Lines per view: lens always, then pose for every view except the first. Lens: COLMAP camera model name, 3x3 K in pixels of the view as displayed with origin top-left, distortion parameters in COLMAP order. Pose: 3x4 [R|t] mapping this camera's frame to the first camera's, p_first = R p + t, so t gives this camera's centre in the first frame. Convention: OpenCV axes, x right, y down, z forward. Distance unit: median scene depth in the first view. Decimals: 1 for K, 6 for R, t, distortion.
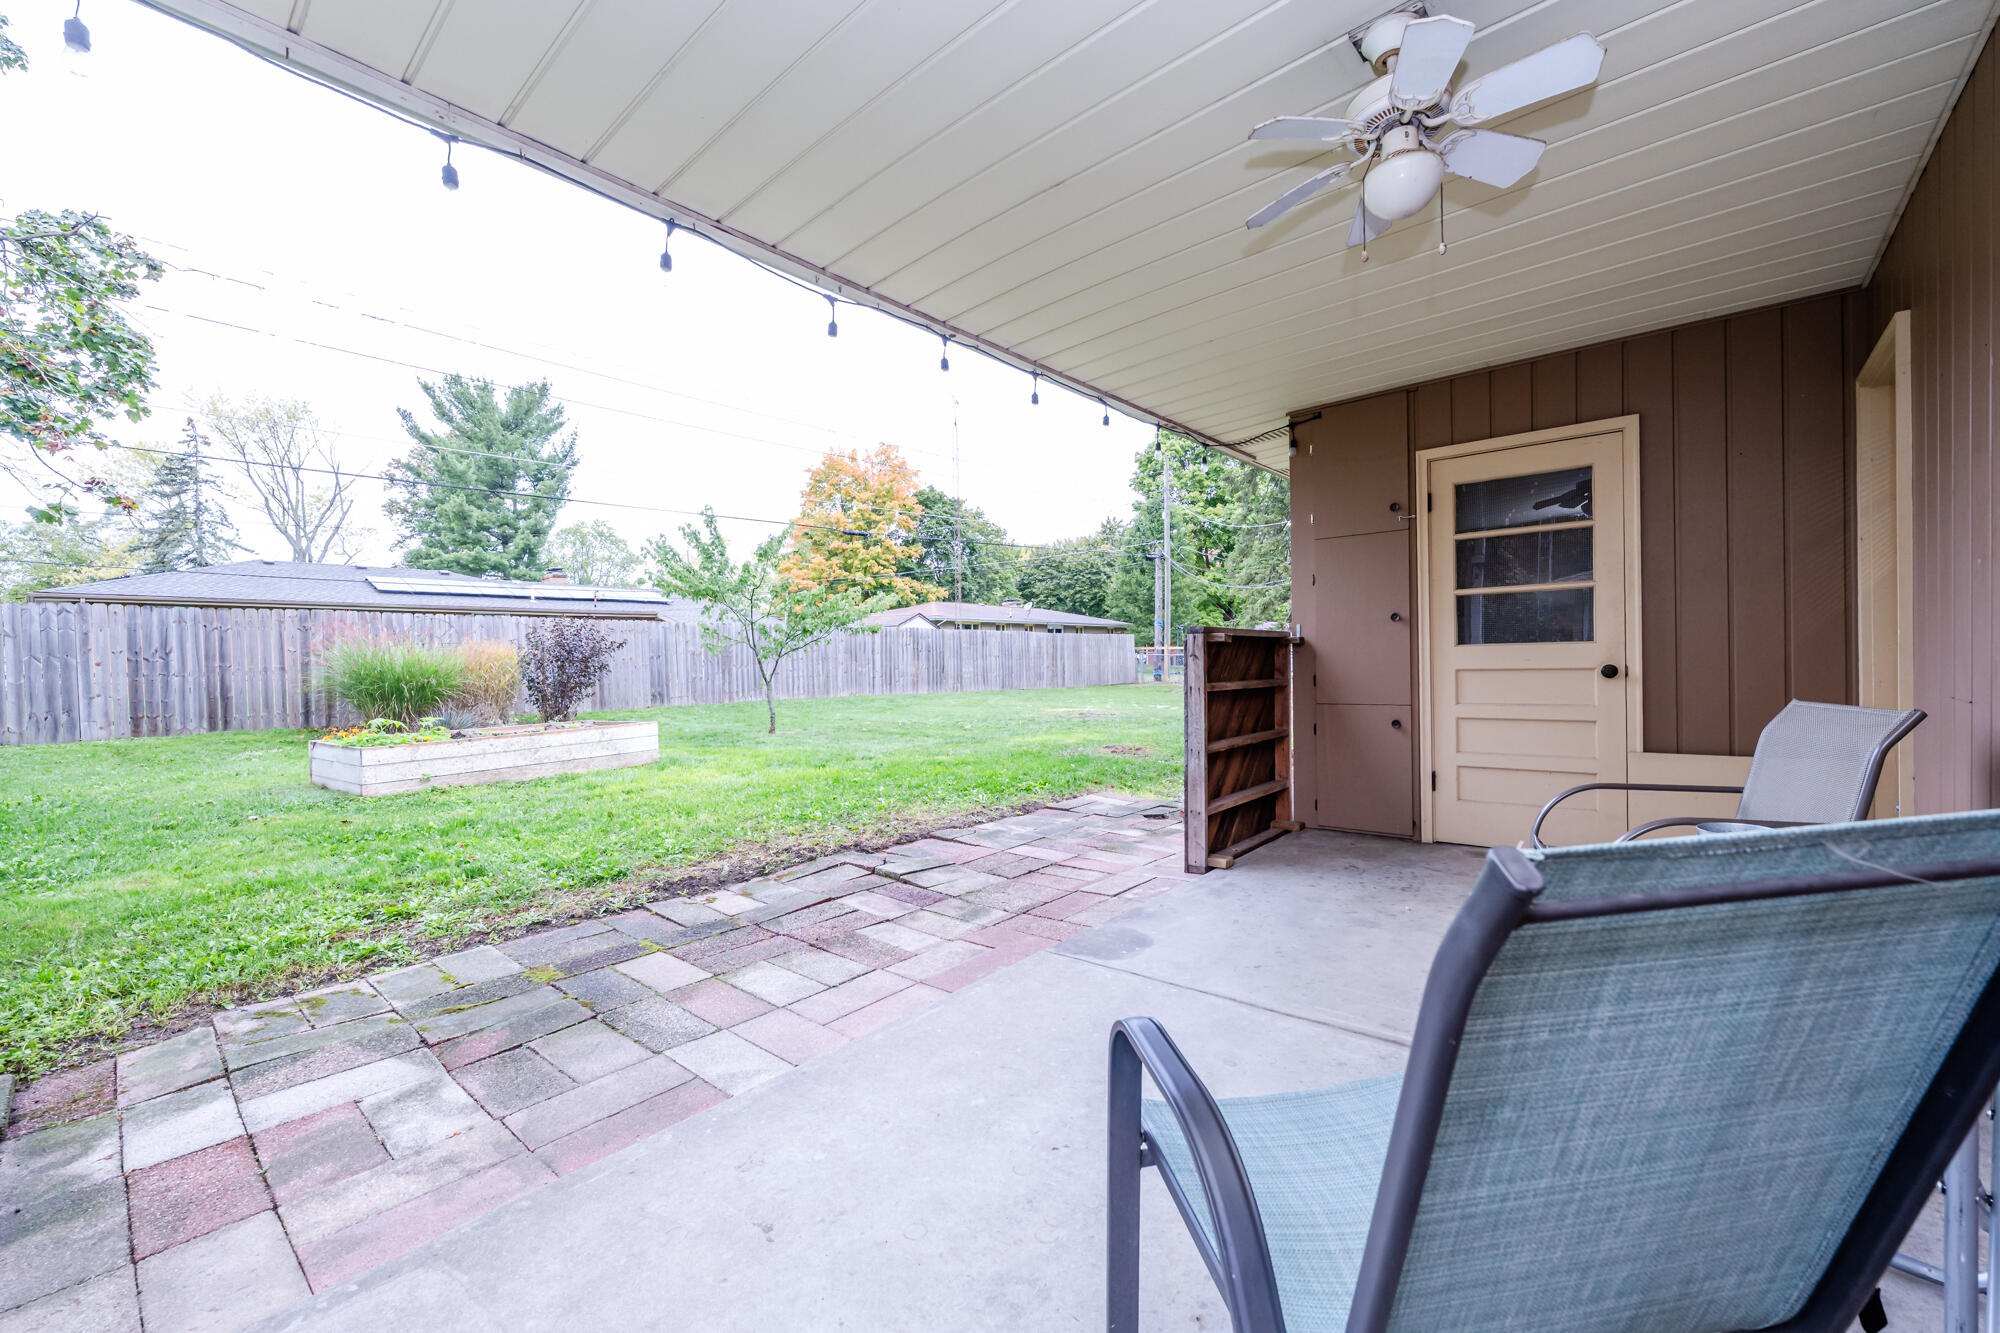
lens RADIAL K [[797.1, 0, 992.0], [0, 797.1, 662.4], [0, 0, 1]] dist [0.000435, 0.000502]
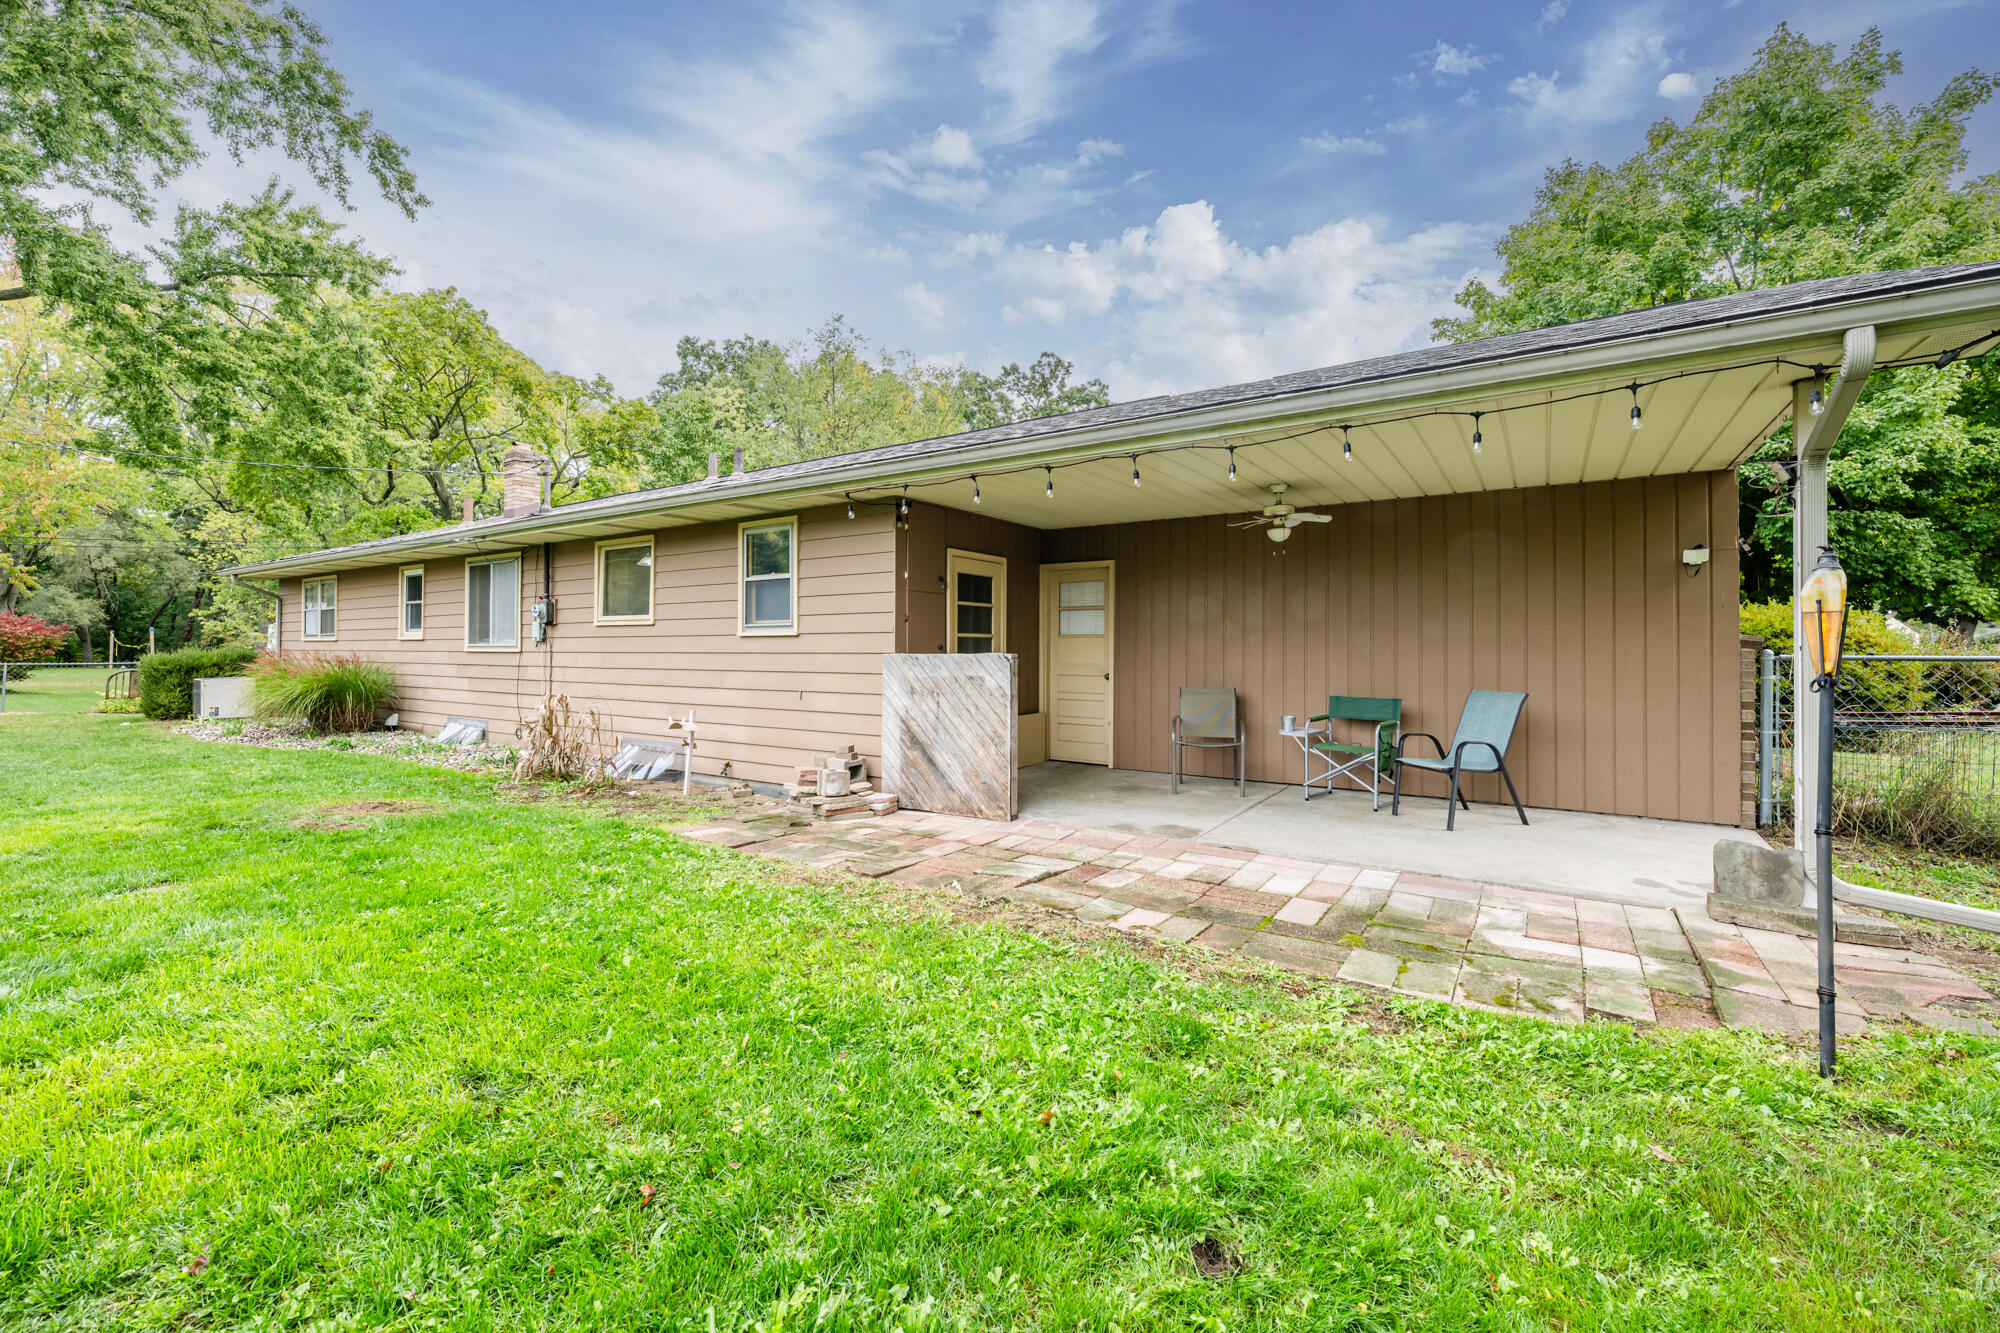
lens RADIAL K [[797.1, 0, 1000.9], [0, 797.1, 653.4], [0, 0, 1]] dist [0.000435, 0.000502]
pose [[-0.112897, 0.013525, 0.993515, -0.141851], [0.000261, 0.999908, -0.013582, -0.003150], [-0.993607, -0.001274, -0.112890, 0.137489]]
